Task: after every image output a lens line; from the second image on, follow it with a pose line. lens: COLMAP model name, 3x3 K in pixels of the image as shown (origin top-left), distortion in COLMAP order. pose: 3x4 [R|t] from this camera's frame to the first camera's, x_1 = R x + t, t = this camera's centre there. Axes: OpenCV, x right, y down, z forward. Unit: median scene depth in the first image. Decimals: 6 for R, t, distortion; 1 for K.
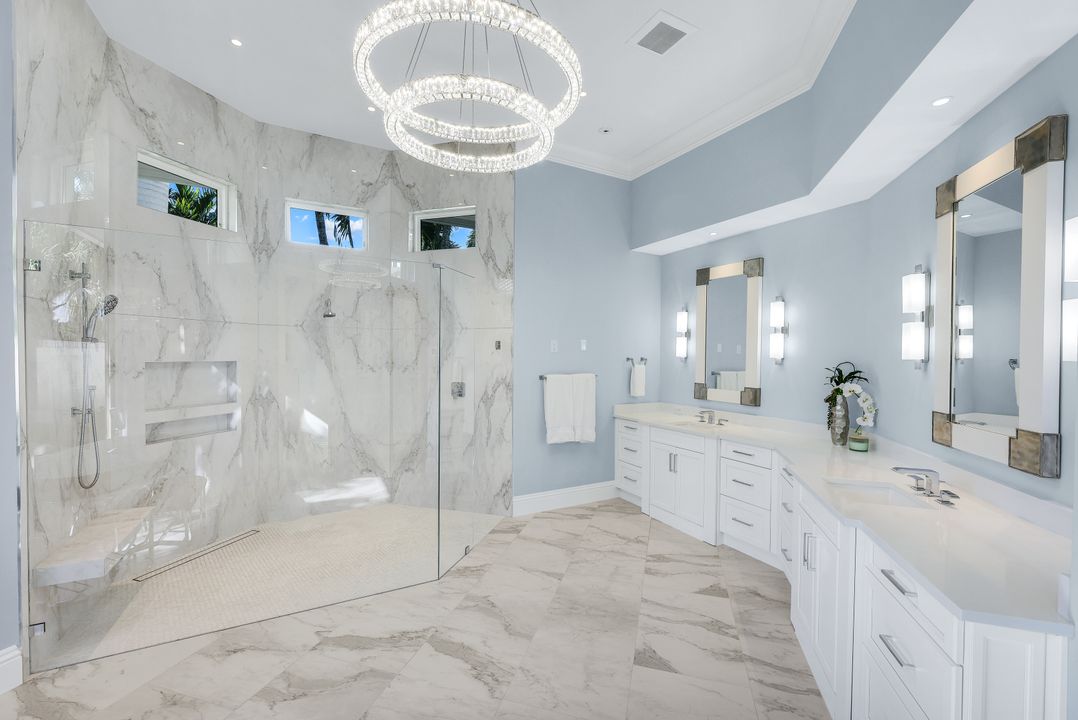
lens RADIAL K [[440.3, 0, 539.6], [0, 440.3, 358.6], [0, 0, 1]] dist [-0.002310, -0.000214]
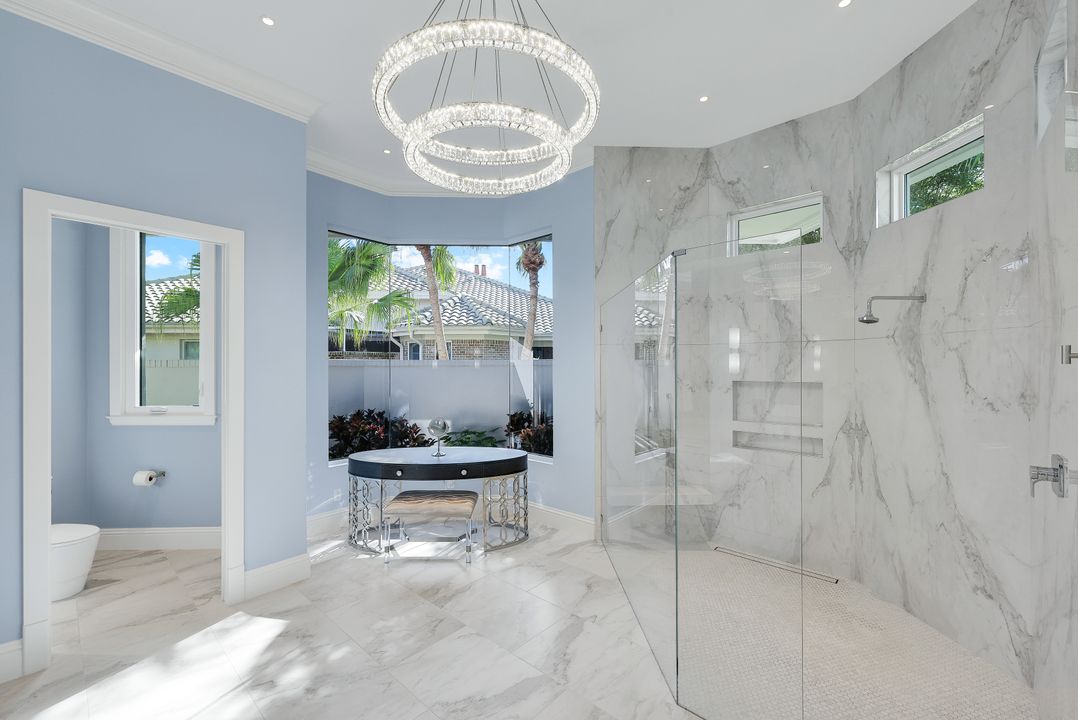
lens RADIAL K [[440.3, 0, 539.6], [0, 440.3, 358.6], [0, 0, 1]] dist [-0.002310, -0.000214]
pose [[-0.423180, -0.017951, -0.905868, 0.379424], [-0.002991, 0.999826, -0.018416, -0.024286], [0.906041, -0.005084, -0.423160, 0.826209]]
